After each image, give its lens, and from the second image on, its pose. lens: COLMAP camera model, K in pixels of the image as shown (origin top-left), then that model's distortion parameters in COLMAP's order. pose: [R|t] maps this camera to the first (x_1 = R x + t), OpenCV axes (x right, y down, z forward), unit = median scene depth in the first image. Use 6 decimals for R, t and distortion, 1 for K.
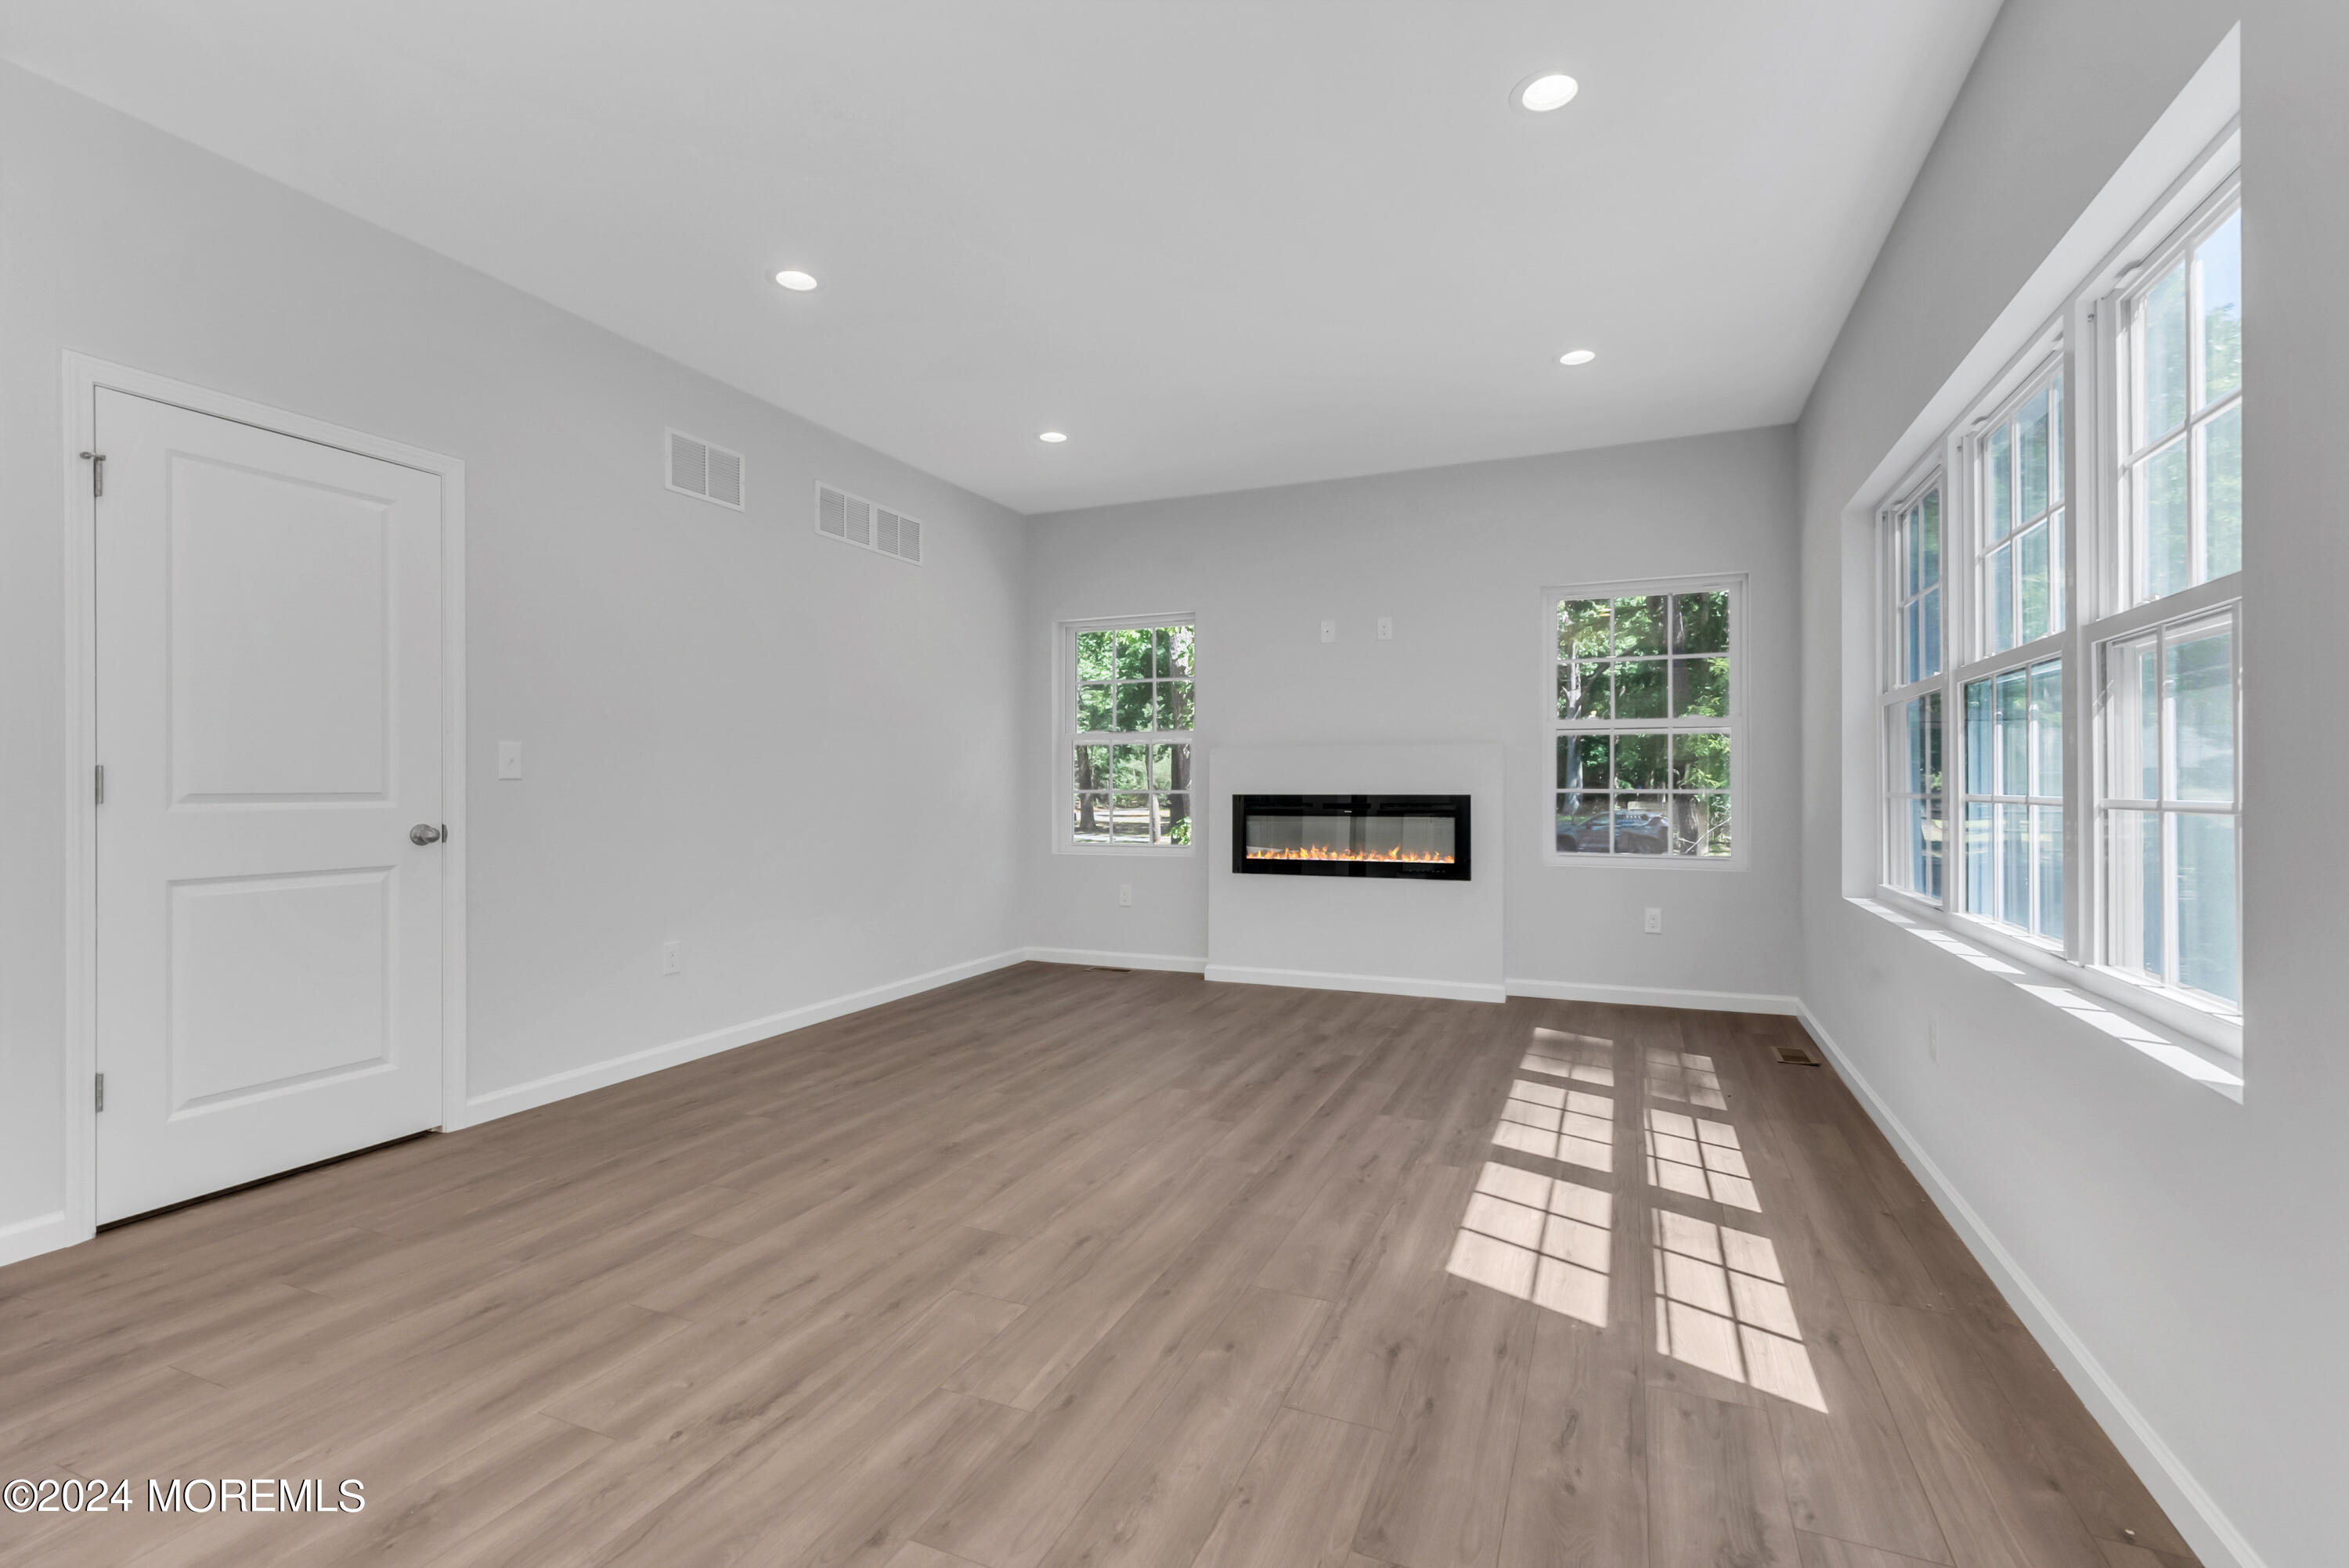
lens RADIAL K [[1079.2, 0, 1175.5], [0, 1079.2, 795.1], [0, 0, 1]] dist [-0.000497, -0.000060]
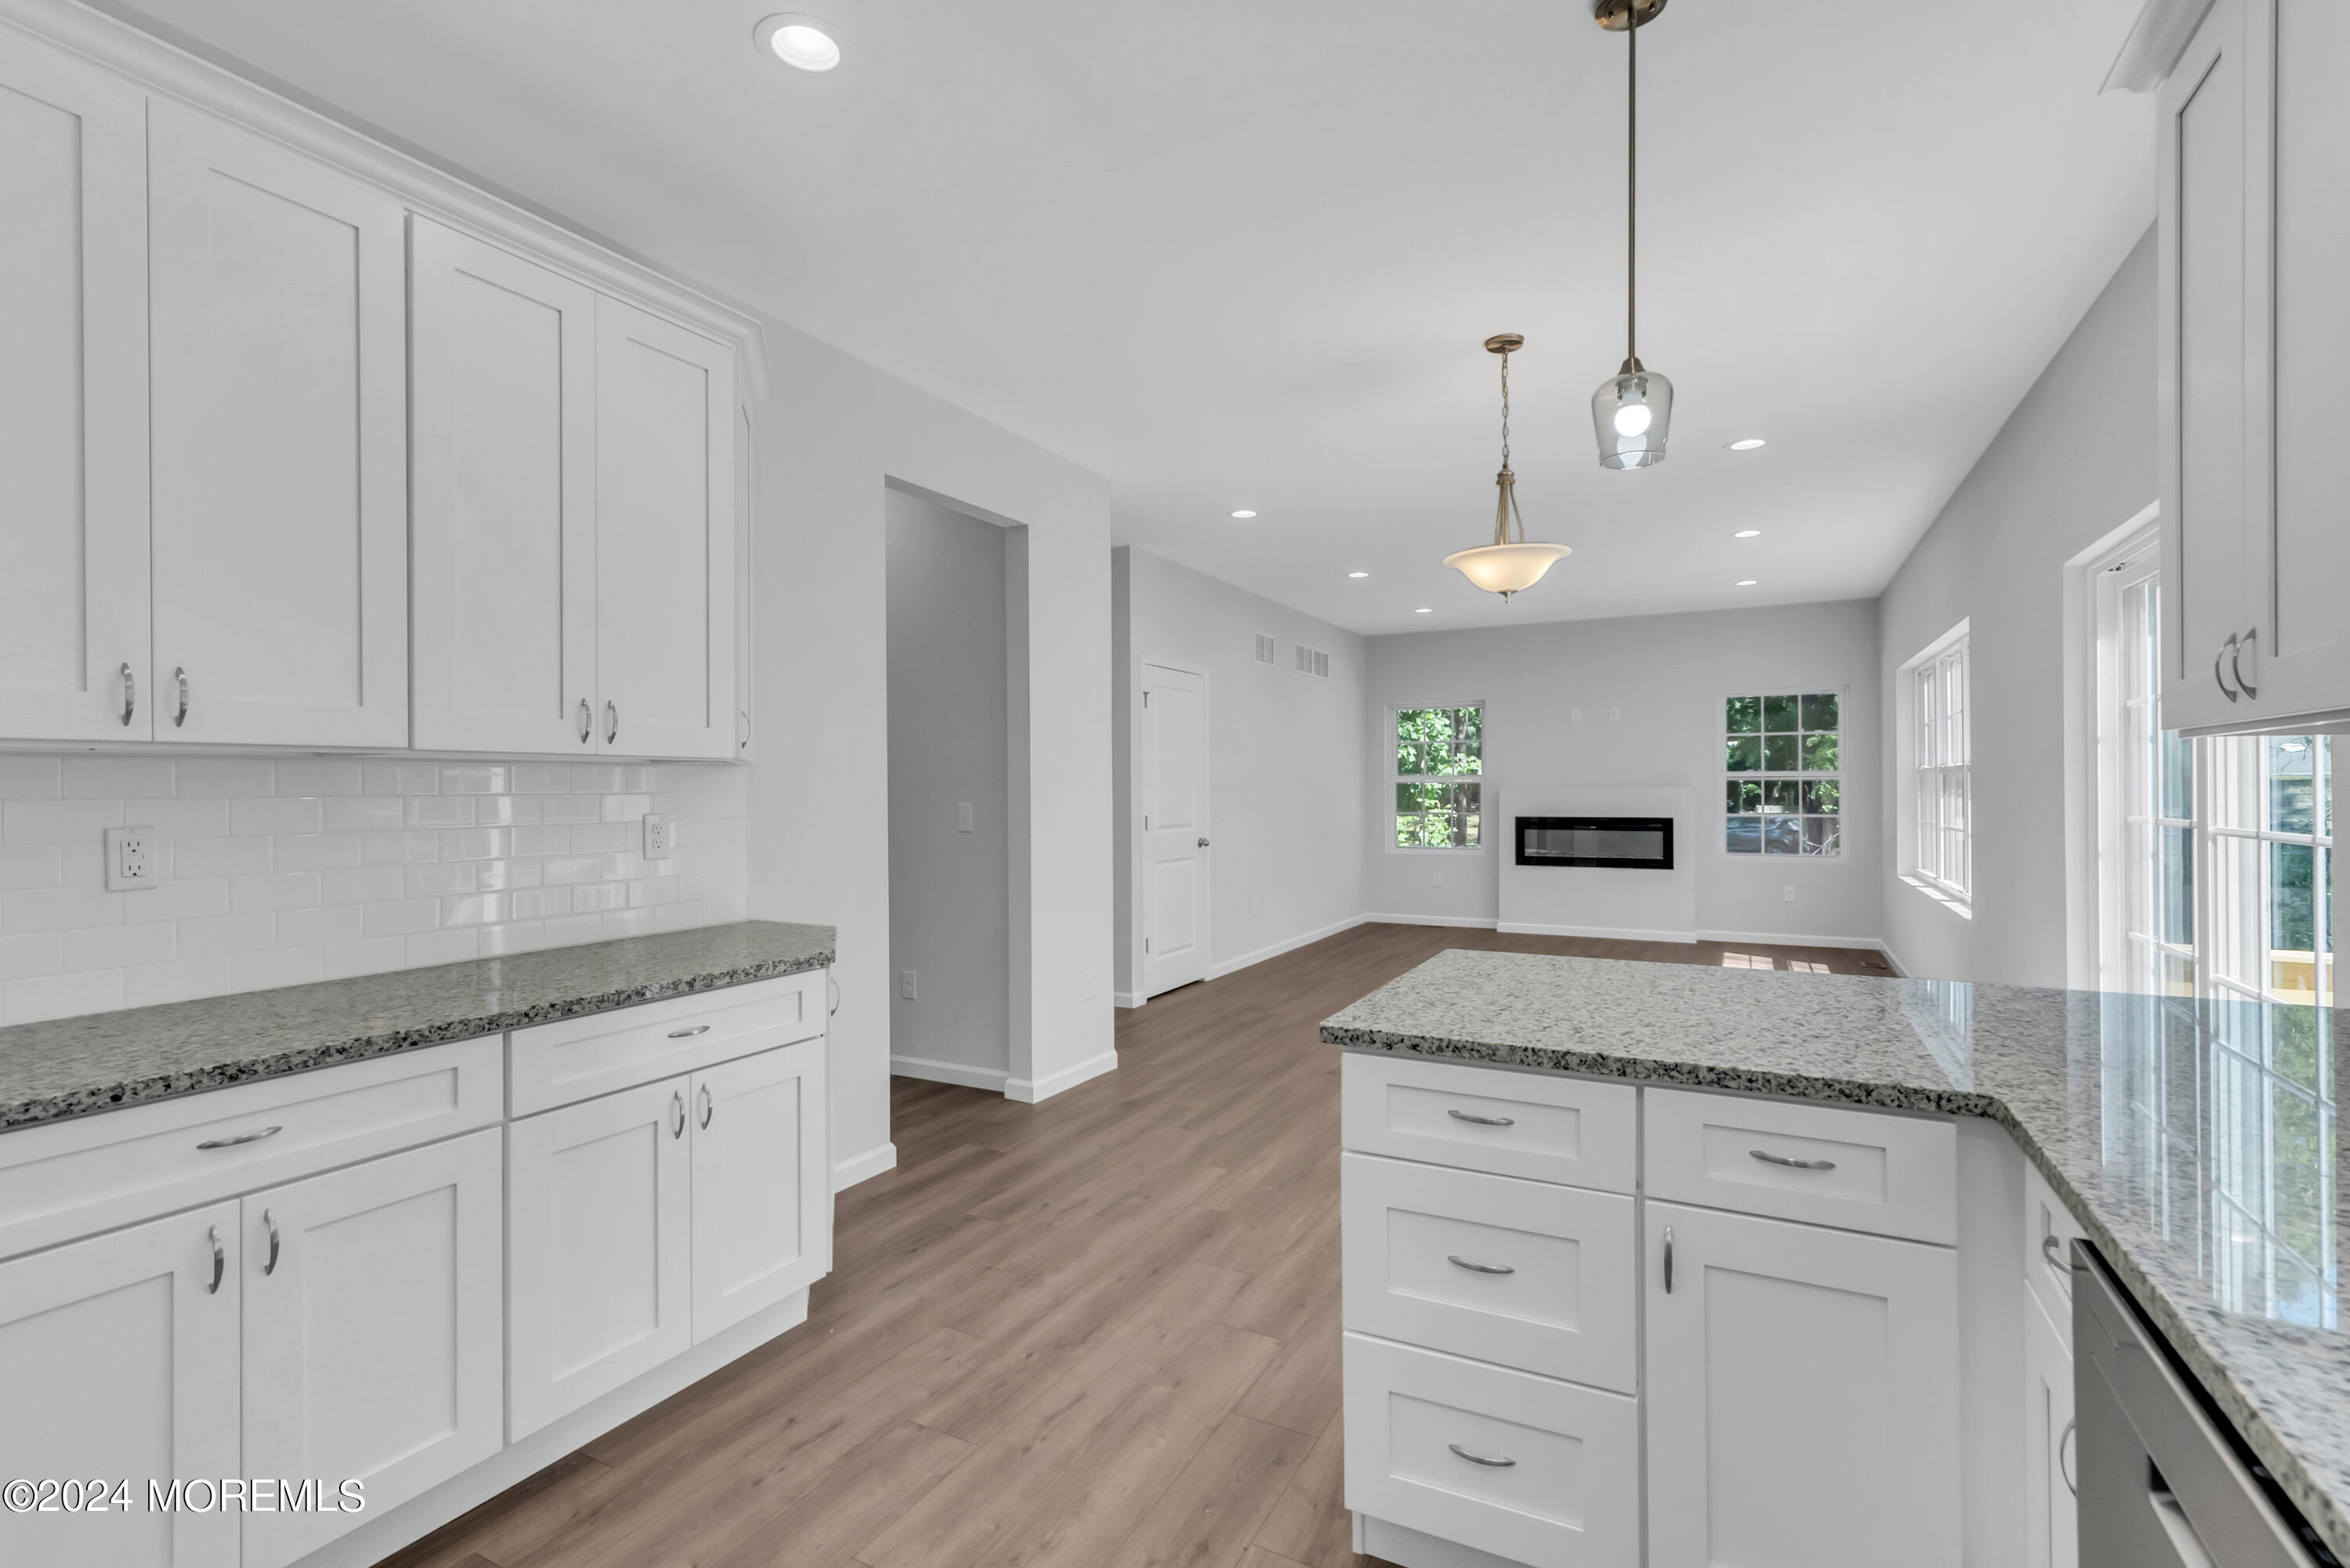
lens RADIAL K [[1079.7, 0, 1178.9], [0, 1079.7, 790.7], [0, 0, 1]] dist [-0.000497, -0.000060]
pose [[0.995759, -0.006853, -0.091748, -0.307385], [0.005960, 0.999932, -0.010000, -0.026149], [0.091810, 0.009410, 0.995732, -0.668026]]
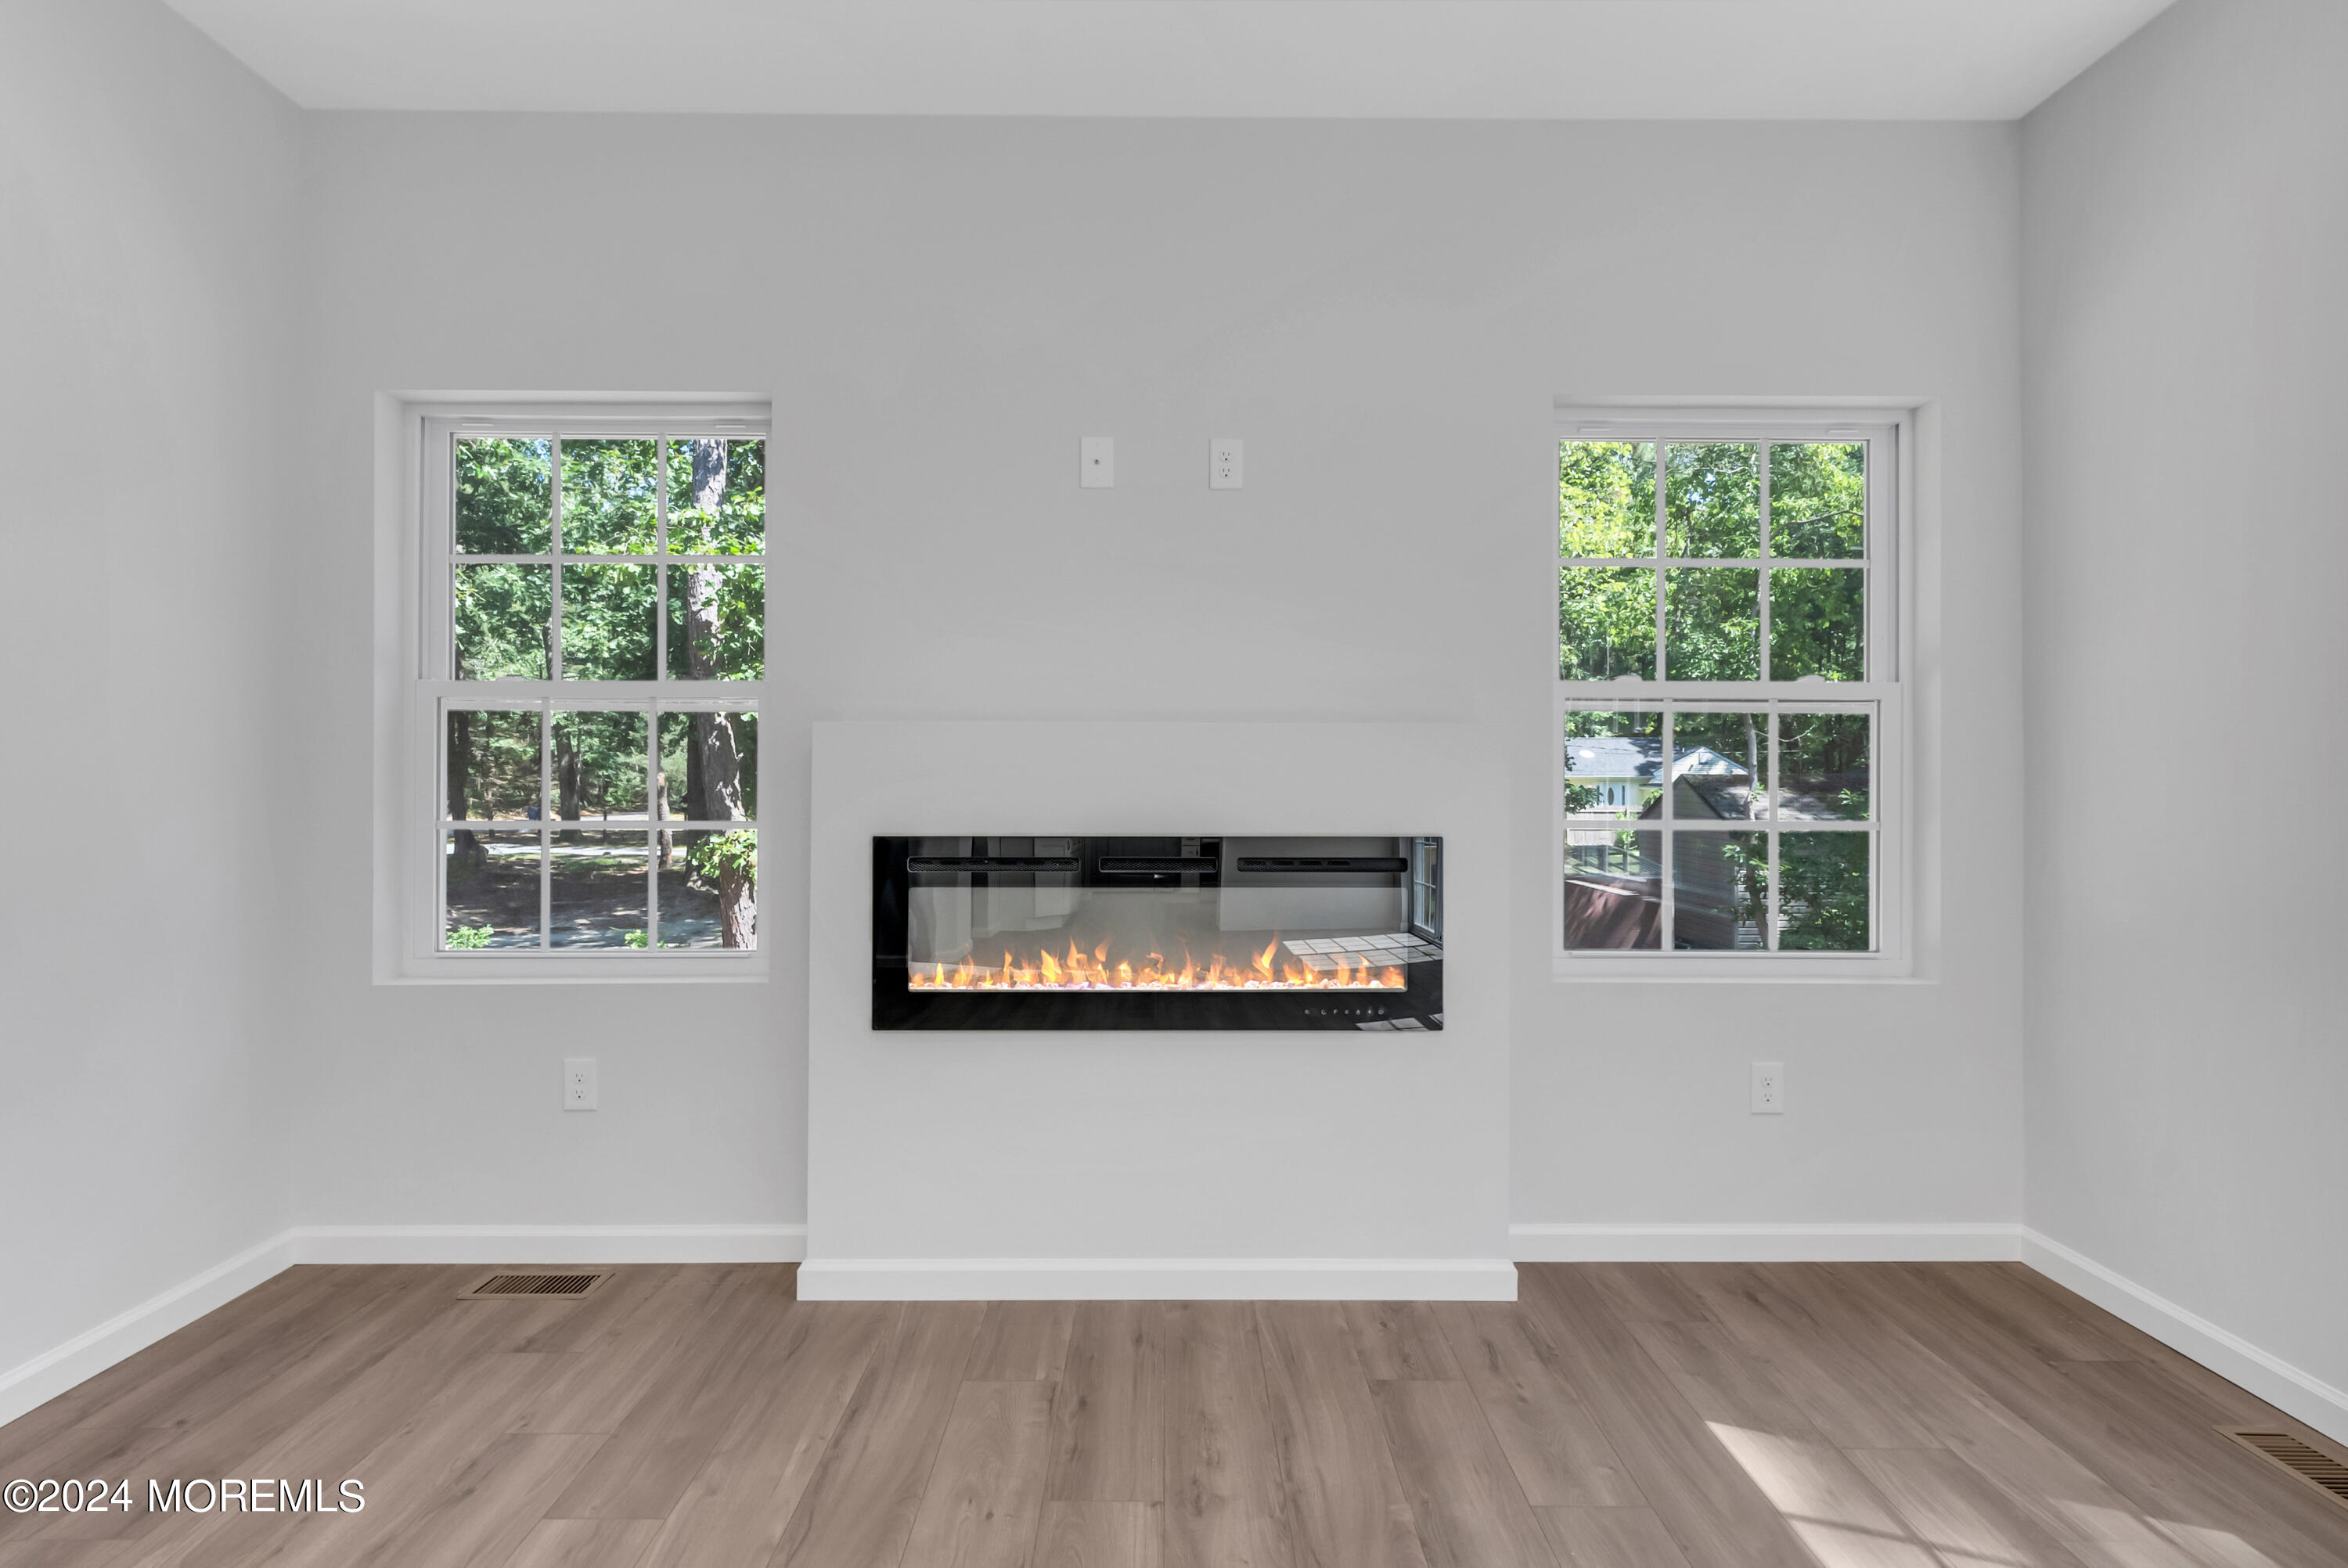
lens RADIAL K [[1078.7, 0, 1165.7], [0, 1078.7, 786.9], [0, 0, 1]] dist [-0.000497, -0.000060]
pose [[0.914960, 0.005054, 0.403513, -0.010066], [-0.002326, 0.999971, -0.007249, -0.016150], [-0.403538, 0.005694, 0.914945, 0.601290]]
